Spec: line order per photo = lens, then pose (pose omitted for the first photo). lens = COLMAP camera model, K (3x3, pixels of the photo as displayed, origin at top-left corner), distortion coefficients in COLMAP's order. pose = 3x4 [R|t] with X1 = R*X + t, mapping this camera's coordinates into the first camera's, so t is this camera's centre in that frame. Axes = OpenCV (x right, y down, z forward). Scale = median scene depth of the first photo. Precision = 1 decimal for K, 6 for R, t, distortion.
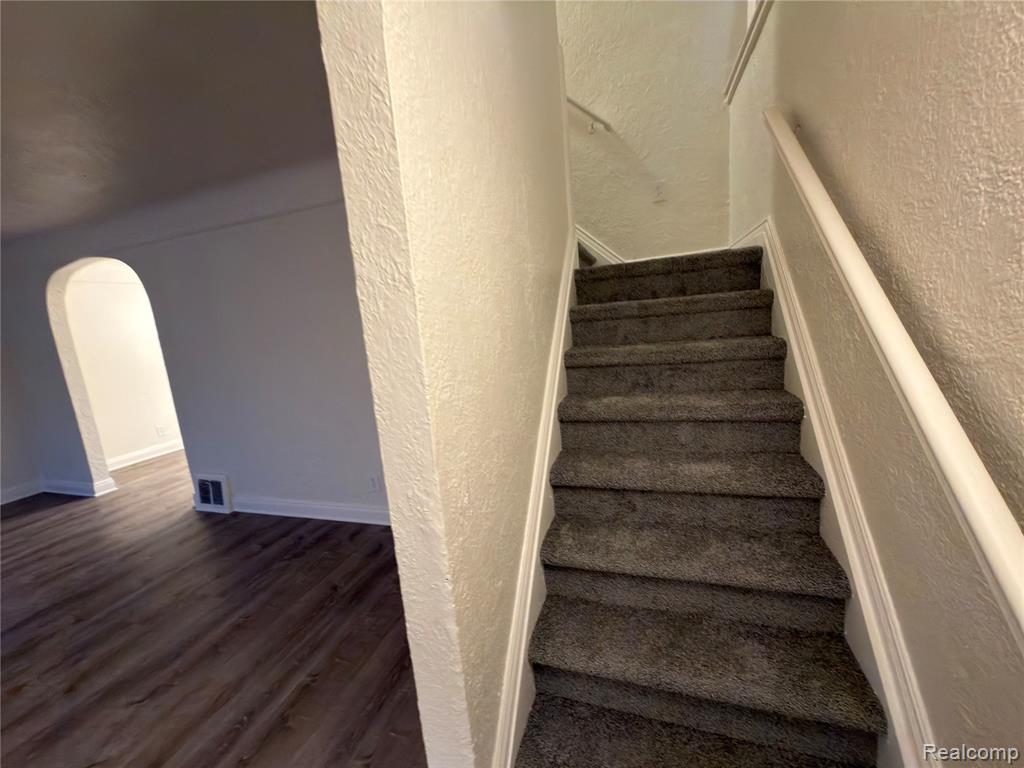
lens RADIAL K [[410.1, 0, 512.0], [0, 410.1, 384.4], [0, 0, 1]] dist [0.002432, -0.001060]
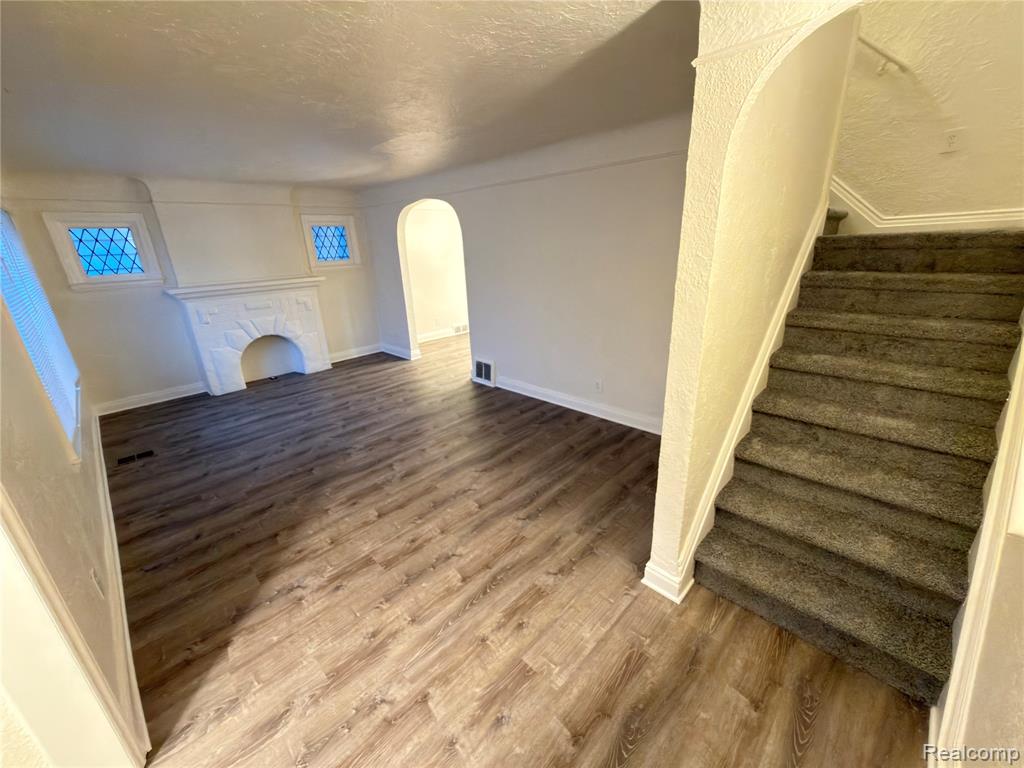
lens RADIAL K [[410.1, 0, 513.5], [0, 410.1, 384.4], [0, 0, 1]] dist [0.002432, -0.001060]
pose [[0.898736, 0.194934, -0.392778, -0.093839], [-0.114396, 0.968965, 0.219136, -0.049144], [0.423305, -0.152013, 0.893143, -0.532300]]
